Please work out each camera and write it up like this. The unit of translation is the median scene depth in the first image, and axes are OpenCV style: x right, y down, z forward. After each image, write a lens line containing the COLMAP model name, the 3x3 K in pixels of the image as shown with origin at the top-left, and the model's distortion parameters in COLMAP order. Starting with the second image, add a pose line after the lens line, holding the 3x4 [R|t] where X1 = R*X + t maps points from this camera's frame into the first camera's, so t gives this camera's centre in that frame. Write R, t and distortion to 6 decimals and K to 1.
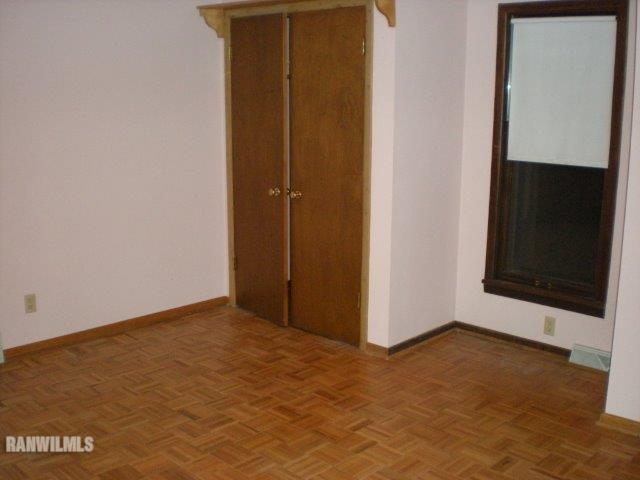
lens RADIAL K [[752.6, 0, 320.0], [0, 752.6, 240.0], [0, 0, 1]] dist [-0.014633, -0.304601]
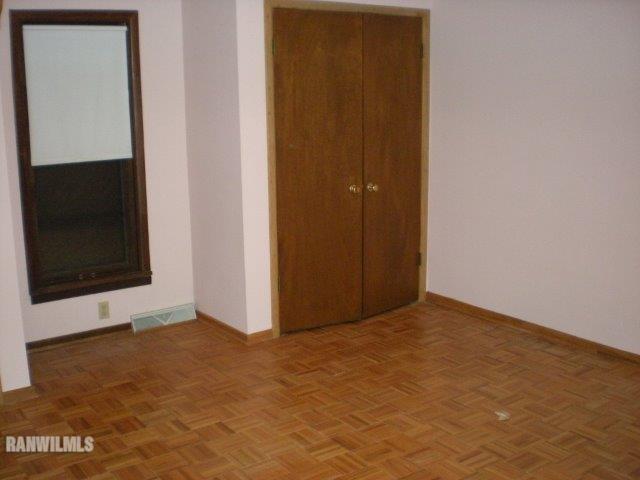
lens RADIAL K [[752.6, 0, 320.0], [0, 752.6, 240.0], [0, 0, 1]] dist [-0.014633, -0.304601]
pose [[0.186005, -0.206266, 0.960654, -0.694728], [0.218837, 0.961855, 0.164151, -0.098053], [-0.957869, 0.179694, 0.224048, 0.465306]]
